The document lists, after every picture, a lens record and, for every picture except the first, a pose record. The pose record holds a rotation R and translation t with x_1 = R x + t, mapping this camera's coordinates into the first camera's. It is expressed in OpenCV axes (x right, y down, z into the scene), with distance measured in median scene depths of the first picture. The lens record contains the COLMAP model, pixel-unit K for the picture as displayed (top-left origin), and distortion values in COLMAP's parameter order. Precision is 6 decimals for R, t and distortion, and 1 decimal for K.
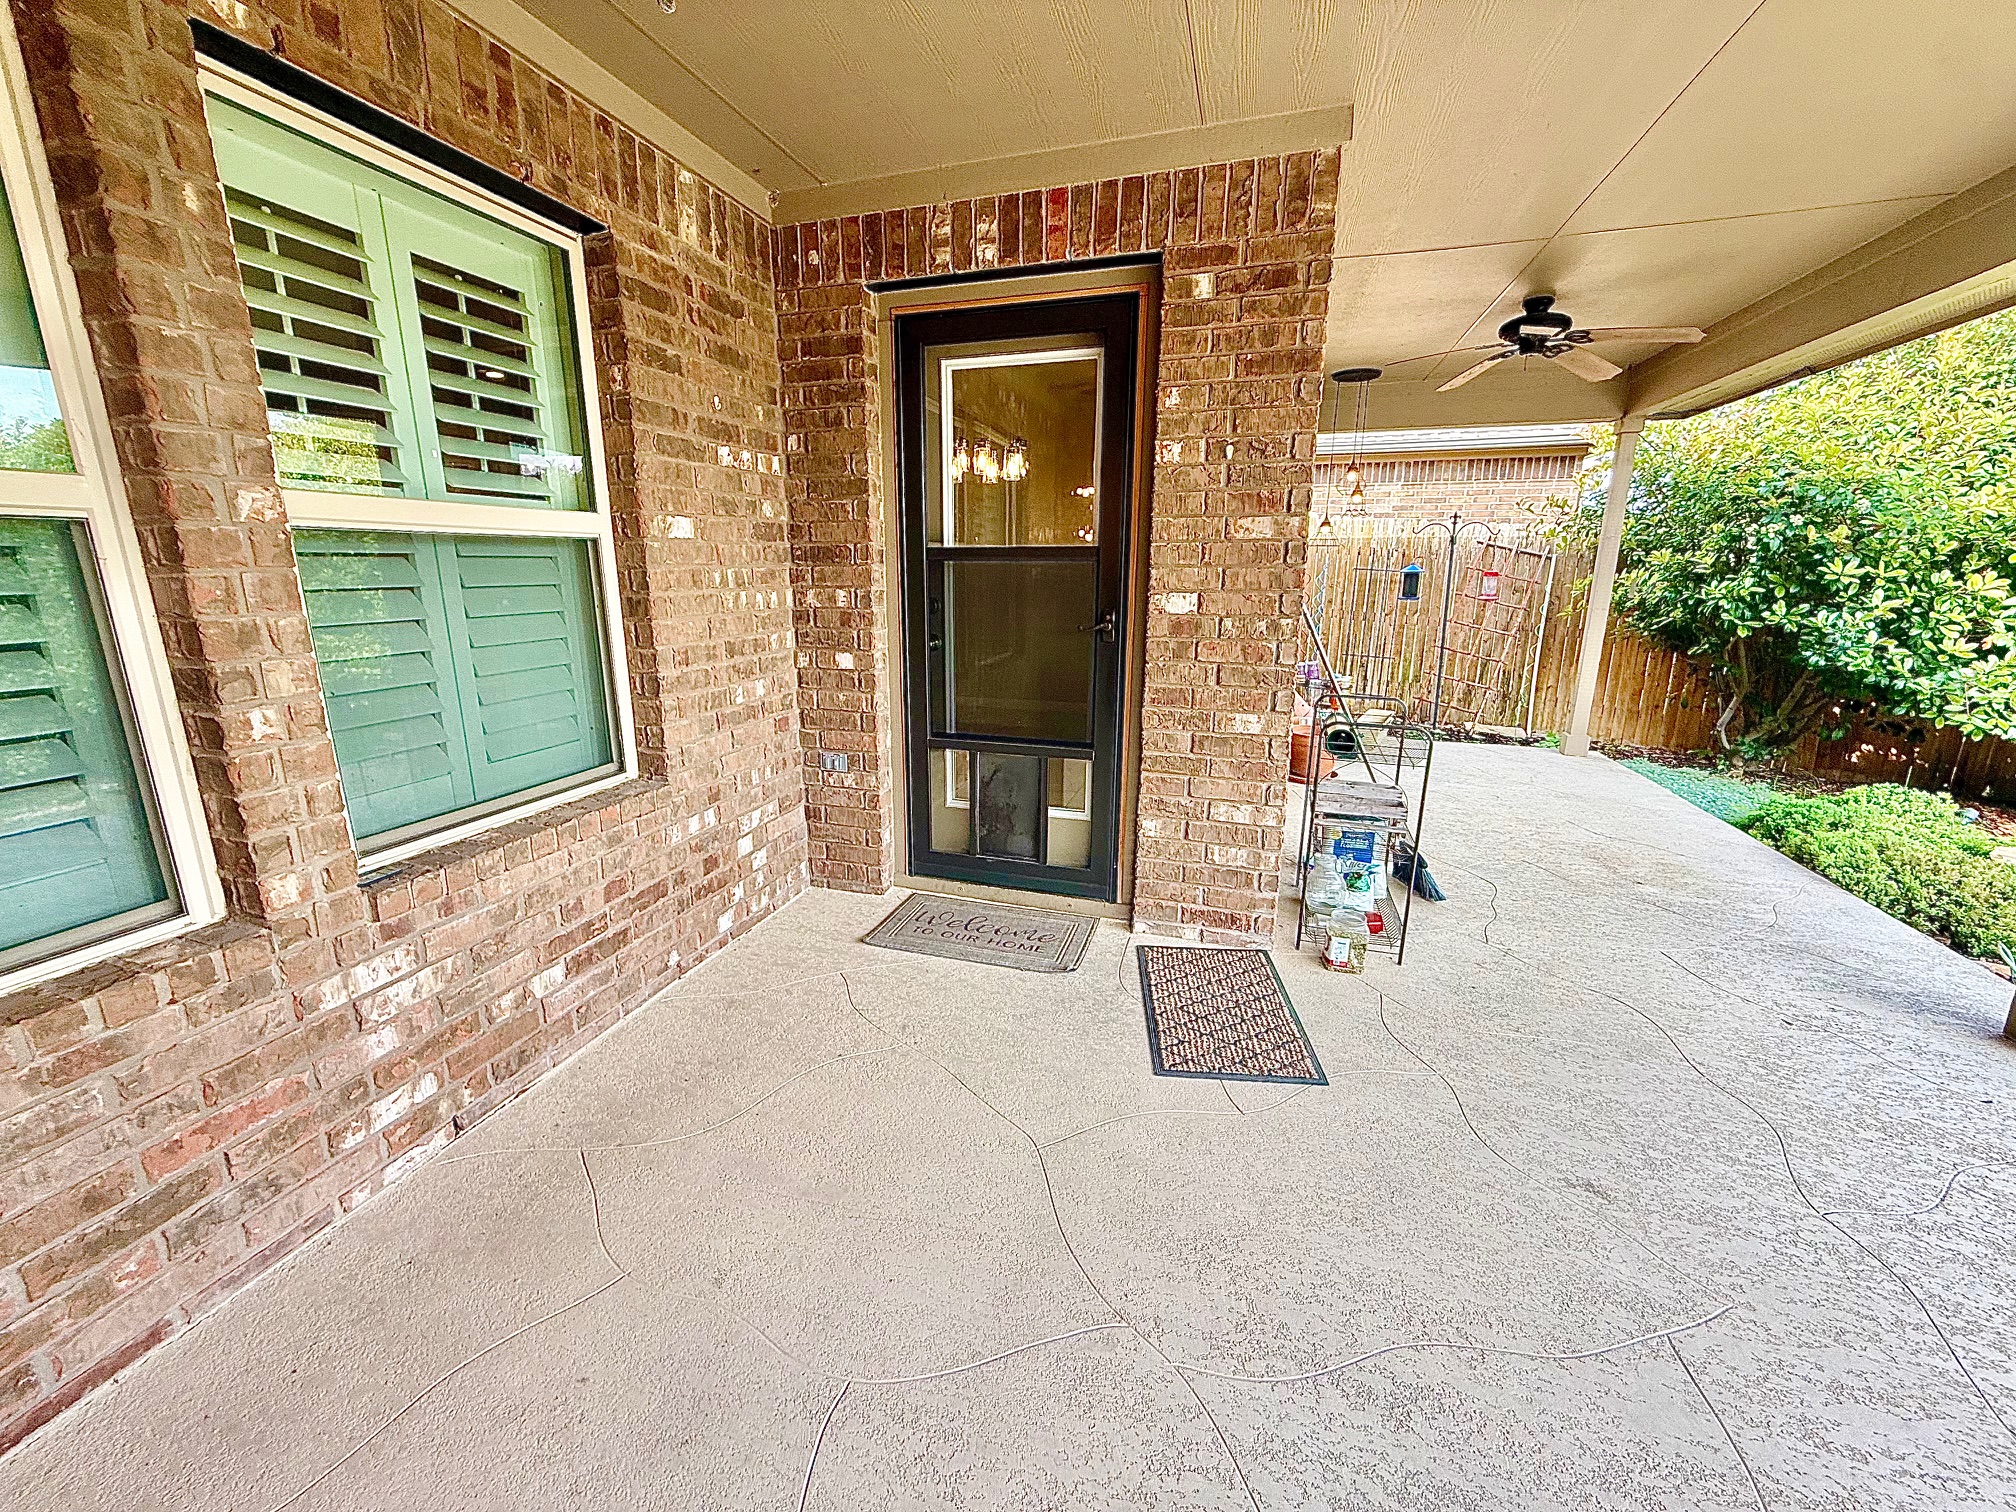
lens RADIAL K [[807.0, 0, 1004.3], [0, 807.0, 753.6], [0, 0, 1]] dist [-0.000234, -0.000622]
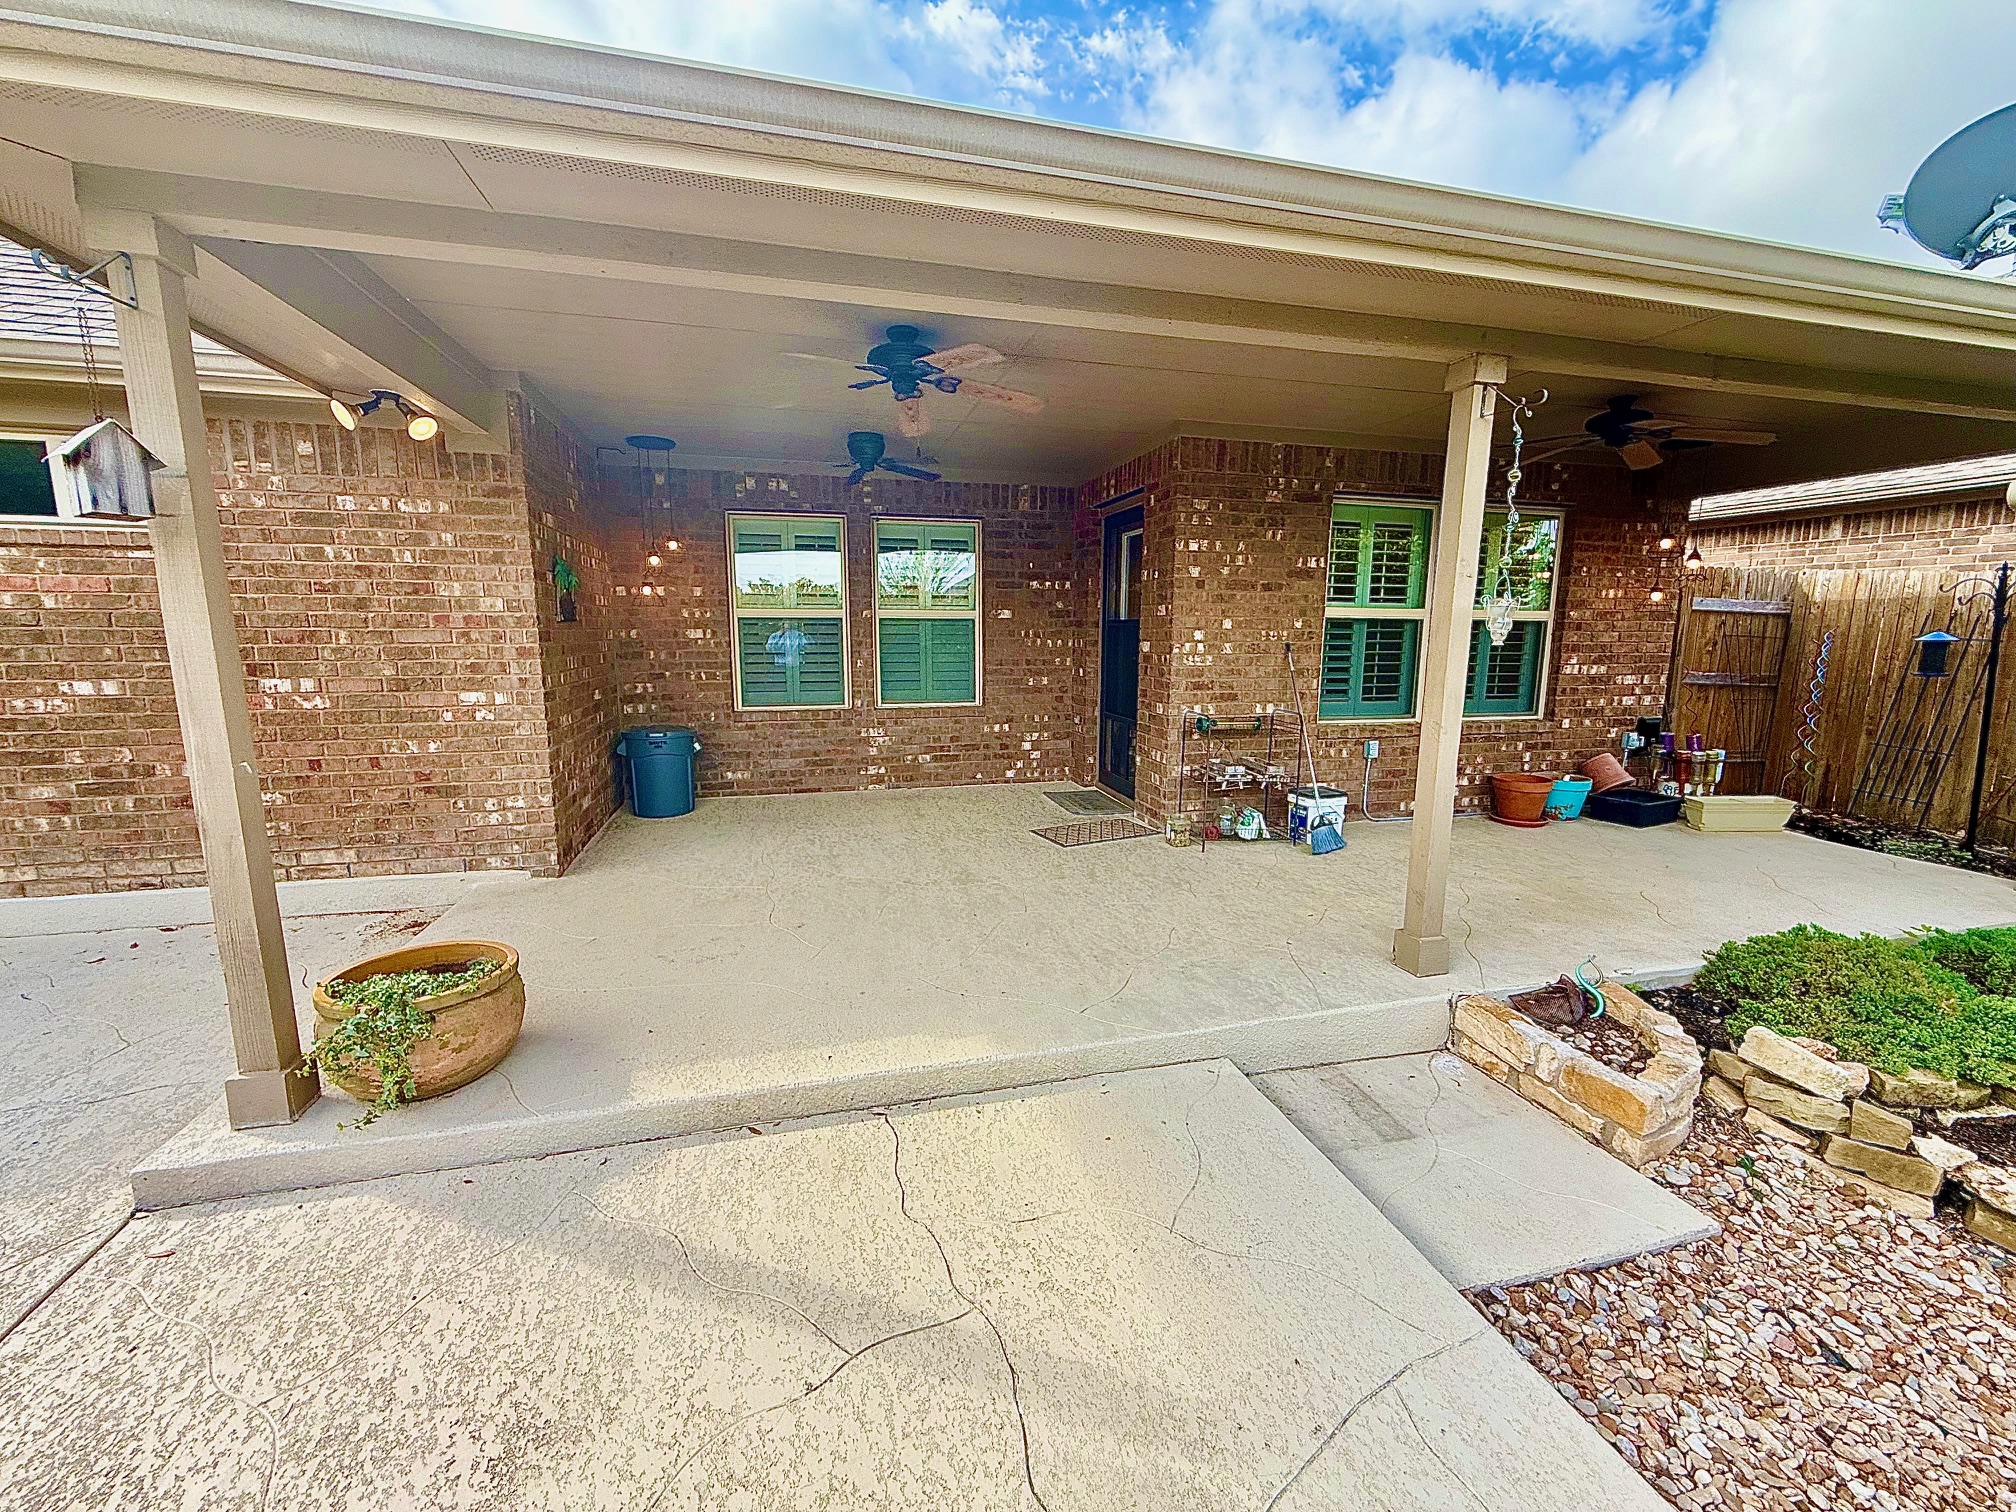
lens RADIAL K [[807.0, 0, 1005.6], [0, 807.0, 755.7], [0, 0, 1]] dist [-0.000234, -0.000622]
pose [[0.534126, 0.134099, -0.834702, 1.704376], [-0.200865, 0.979196, 0.028779, 0.091777], [0.821196, 0.152290, 0.549950, -0.355588]]
